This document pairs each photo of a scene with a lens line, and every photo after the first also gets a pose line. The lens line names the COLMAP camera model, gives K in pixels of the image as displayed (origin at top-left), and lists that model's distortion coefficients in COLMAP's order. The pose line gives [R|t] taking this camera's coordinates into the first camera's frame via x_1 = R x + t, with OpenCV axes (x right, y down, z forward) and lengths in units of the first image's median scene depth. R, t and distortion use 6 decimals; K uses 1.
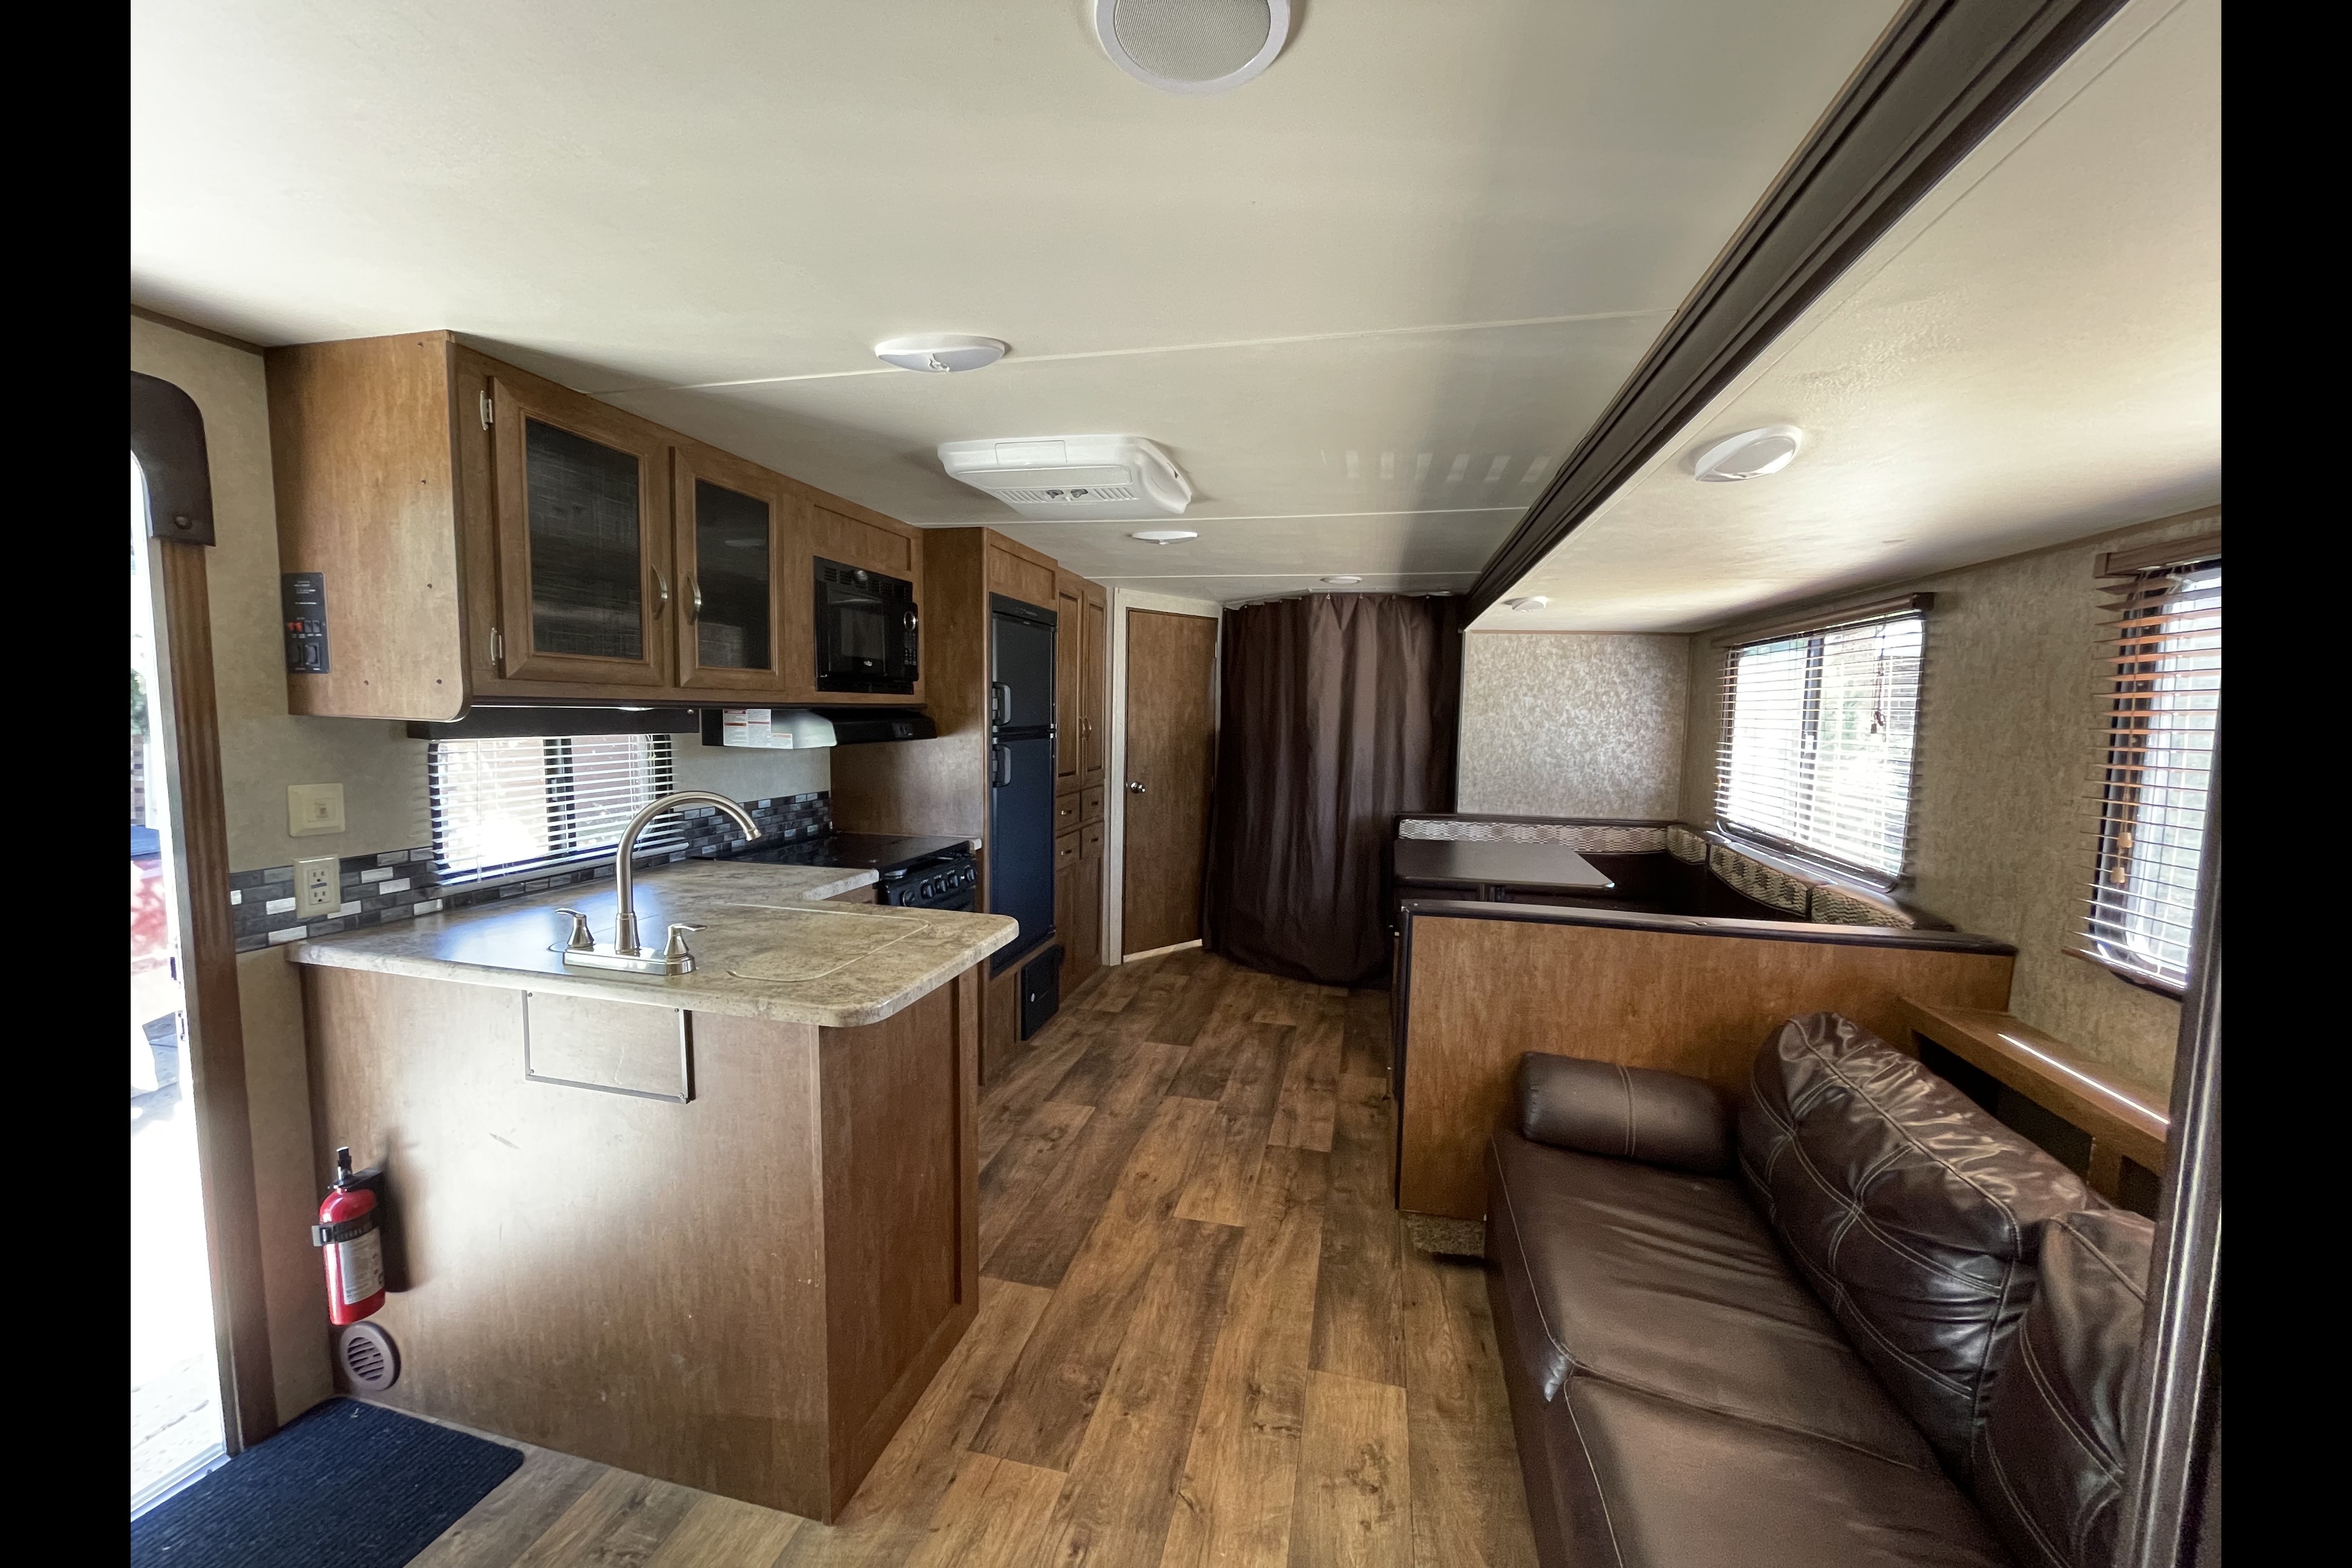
lens RADIAL K [[845.0, 0, 1178.7], [0, 845.0, 781.4], [0, 0, 1]] dist [-0.007437, 0.000312]
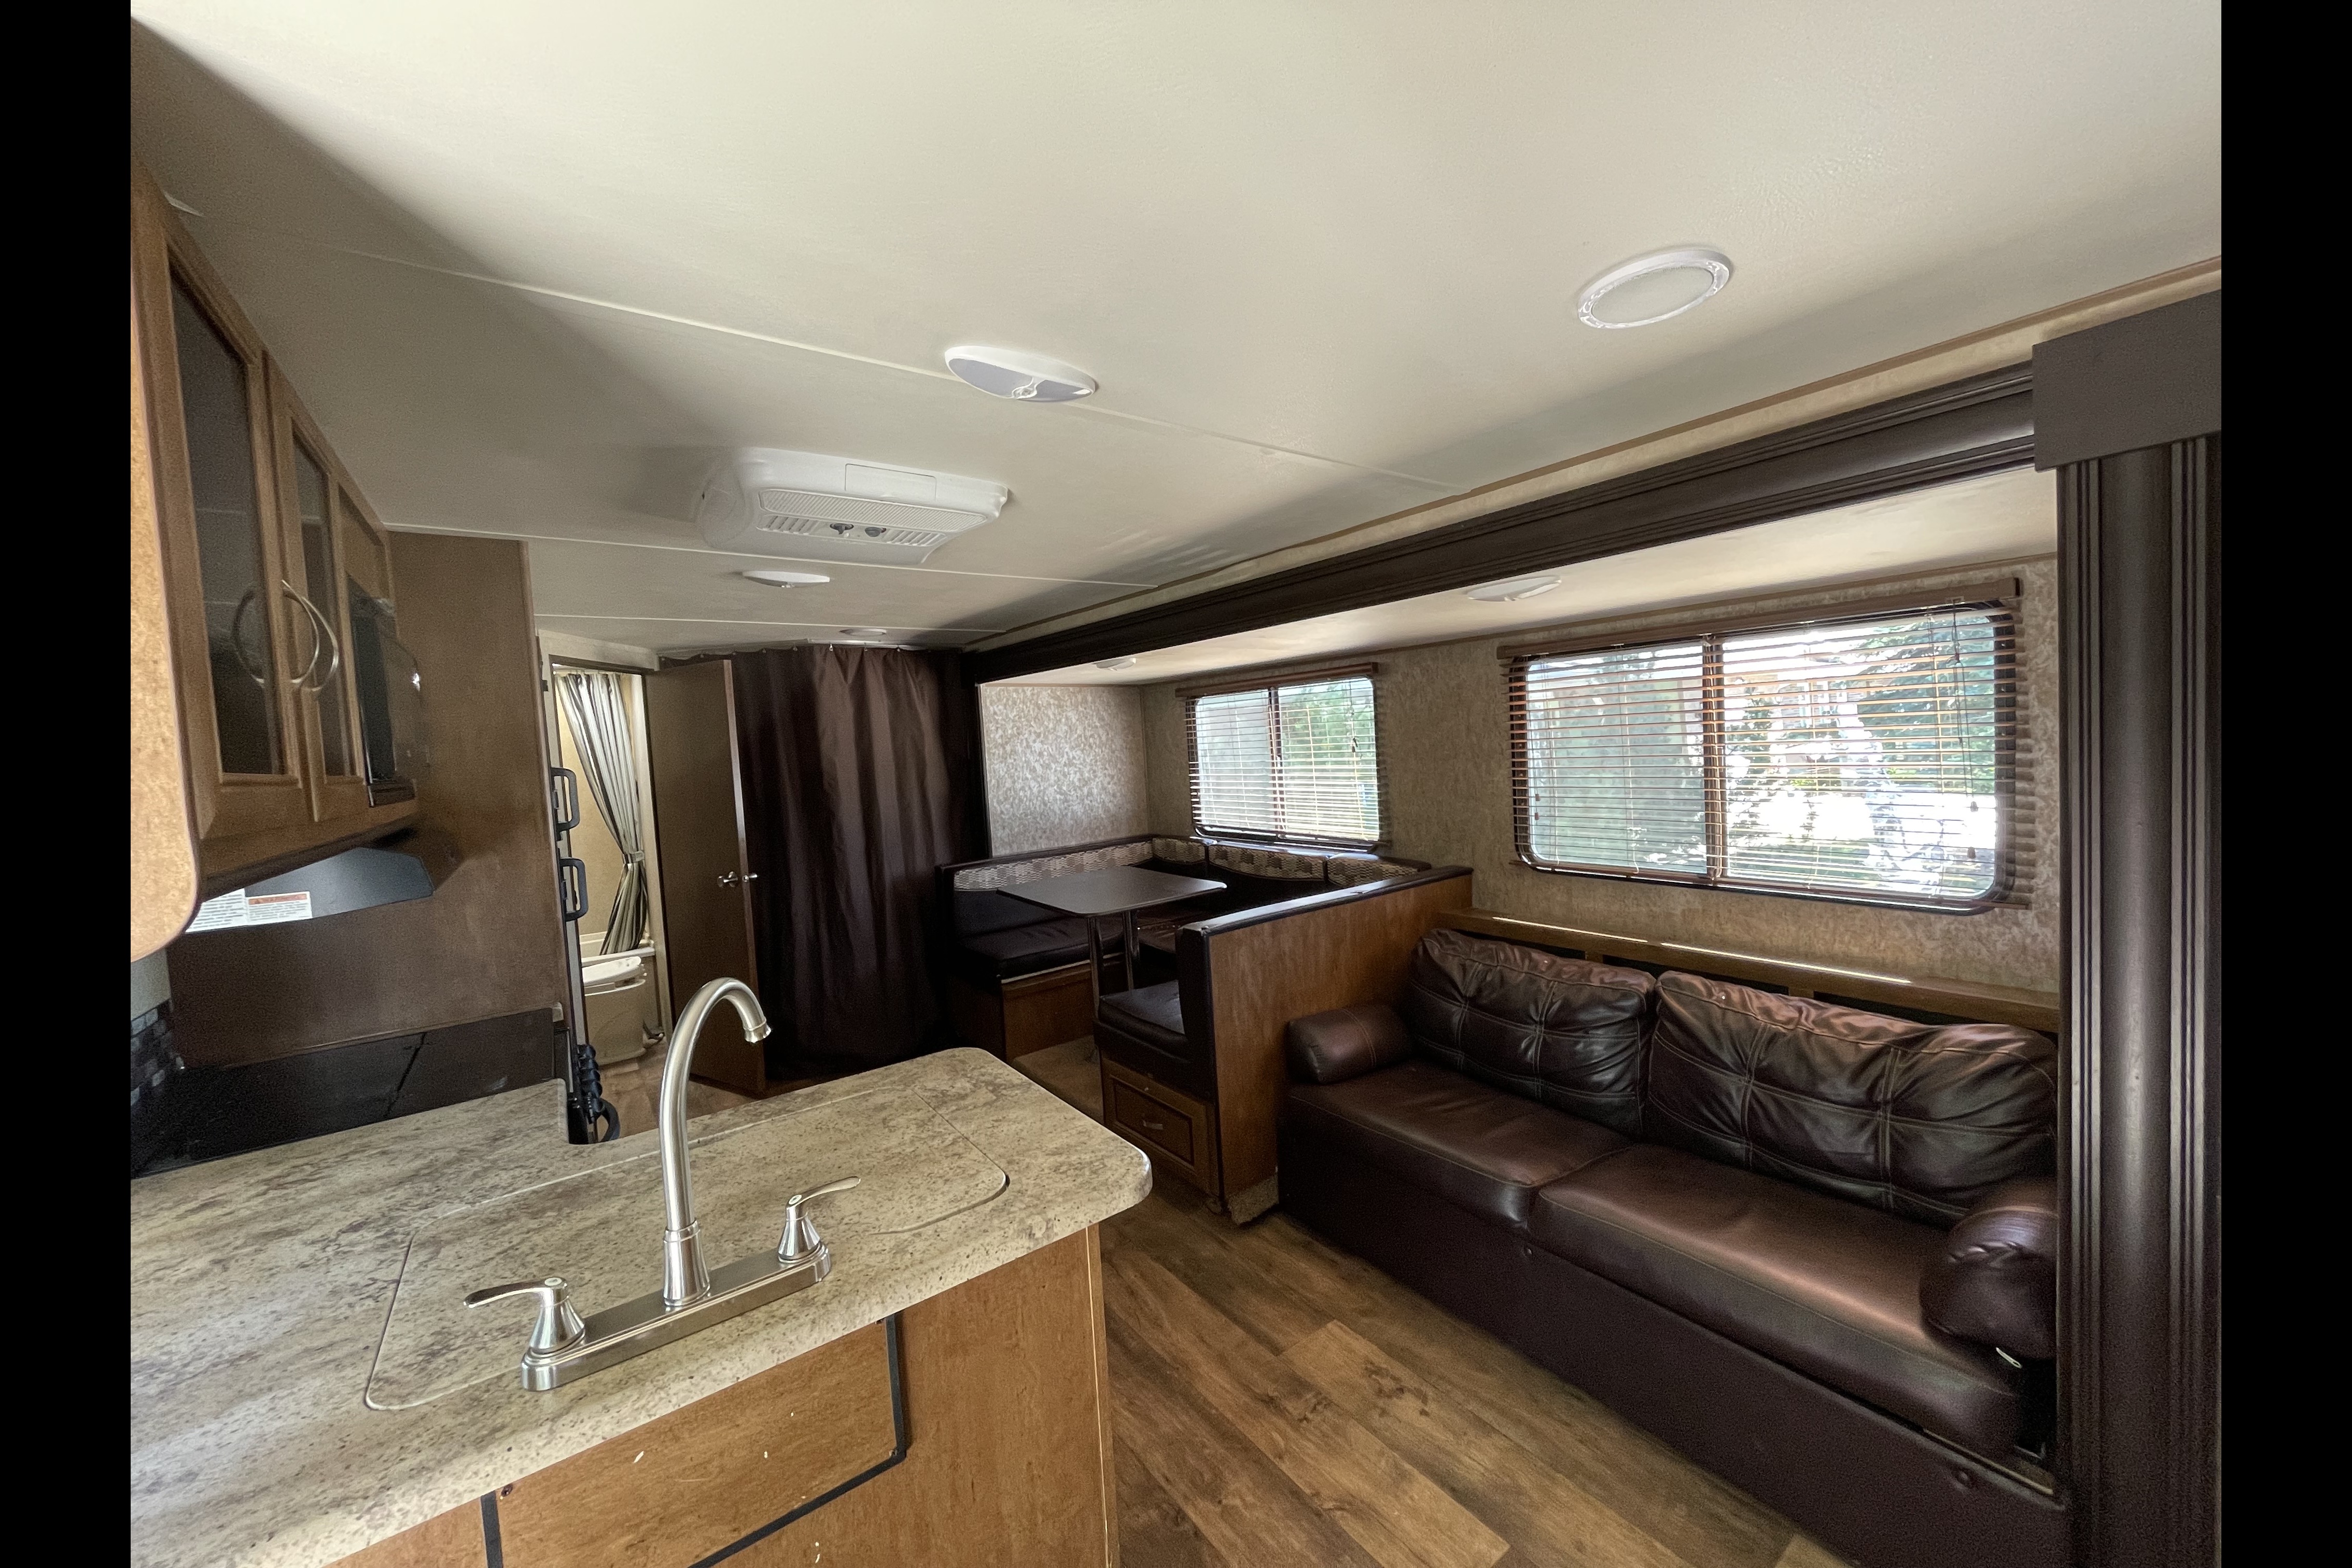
lens RADIAL K [[845.0, 0, 1175.0], [0, 845.0, 780.9], [0, 0, 1]] dist [-0.007437, 0.000312]
pose [[0.643289, -0.094280, 0.759796, -0.612584], [0.134443, 0.990879, 0.009126, -0.069027], [-0.753727, 0.096279, 0.650097, 0.270264]]
